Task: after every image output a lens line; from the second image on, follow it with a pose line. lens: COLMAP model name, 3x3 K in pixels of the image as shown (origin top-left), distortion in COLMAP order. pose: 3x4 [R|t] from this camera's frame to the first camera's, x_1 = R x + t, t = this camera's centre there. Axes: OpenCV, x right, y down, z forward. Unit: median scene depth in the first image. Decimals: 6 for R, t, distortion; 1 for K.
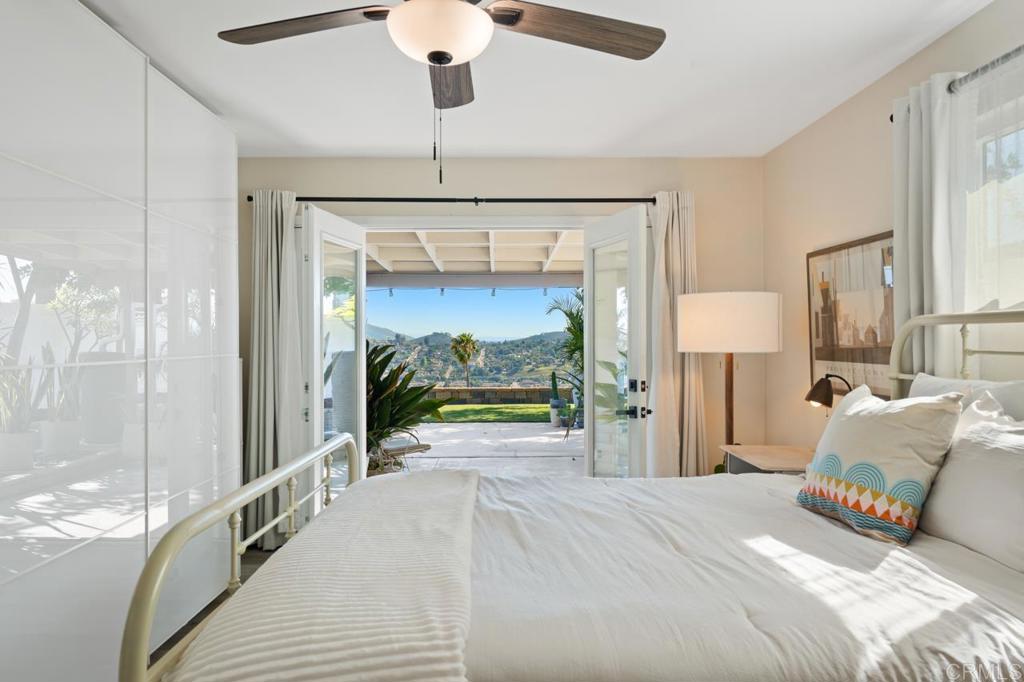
lens RADIAL K [[694.5, 0, 510.0], [0, 694.5, 337.0], [0, 0, 1]] dist [0.007570, 0.001233]
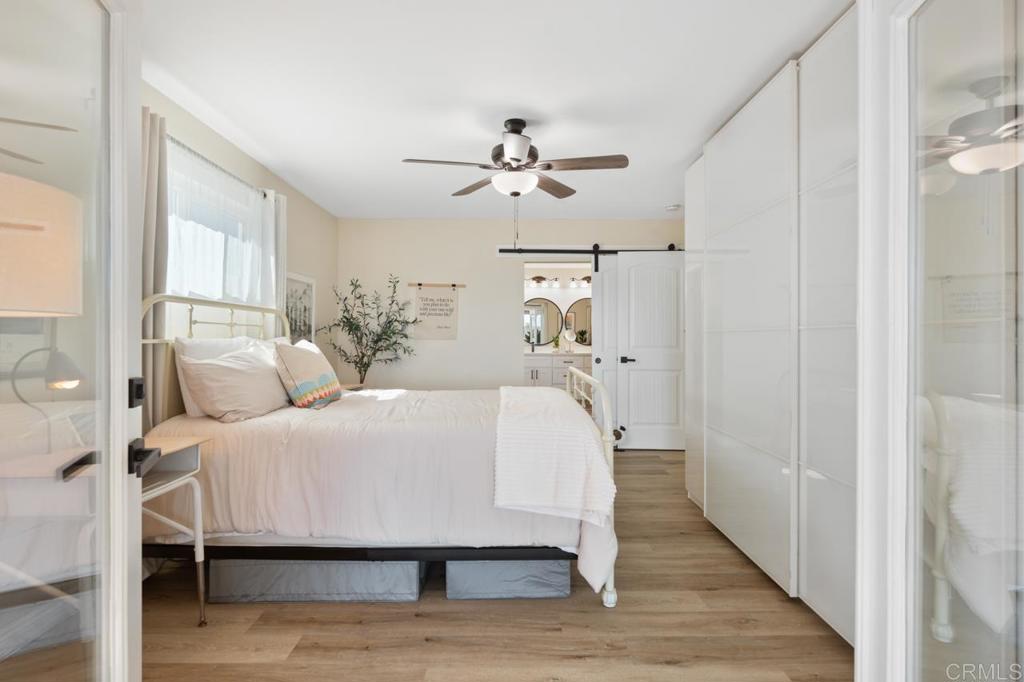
lens RADIAL K [[507.2, 0, 514.5], [0, 507.2, 341.6], [0, 0, 1]] dist [-0.003972, 0.000868]
pose [[-0.999951, -0.004159, 0.008950, -0.062130], [-0.004193, 0.999984, -0.003765, 0.045156], [-0.008934, -0.003802, -0.999953, 1.450106]]
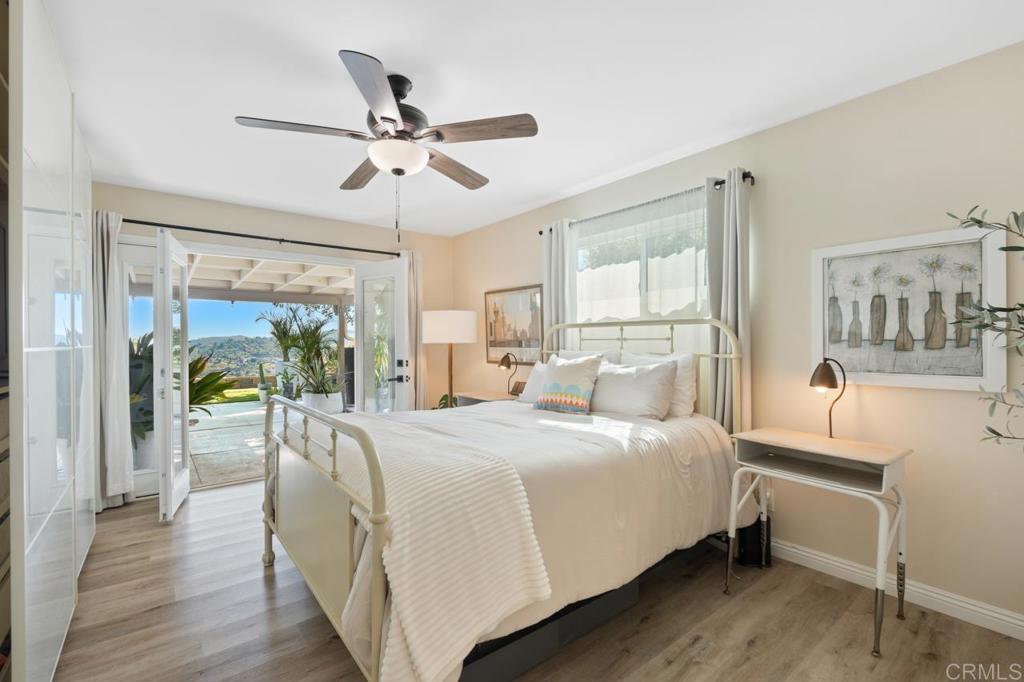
lens RADIAL K [[453.6, 0, 509.6], [0, 453.6, 344.8], [0, 0, 1]] dist [0.002969, -0.001042]
pose [[0.794896, -0.007428, 0.606700, -0.319782], [0.002249, 0.999954, 0.009295, 0.016224], [-0.606741, -0.006024, 0.794877, -0.050851]]
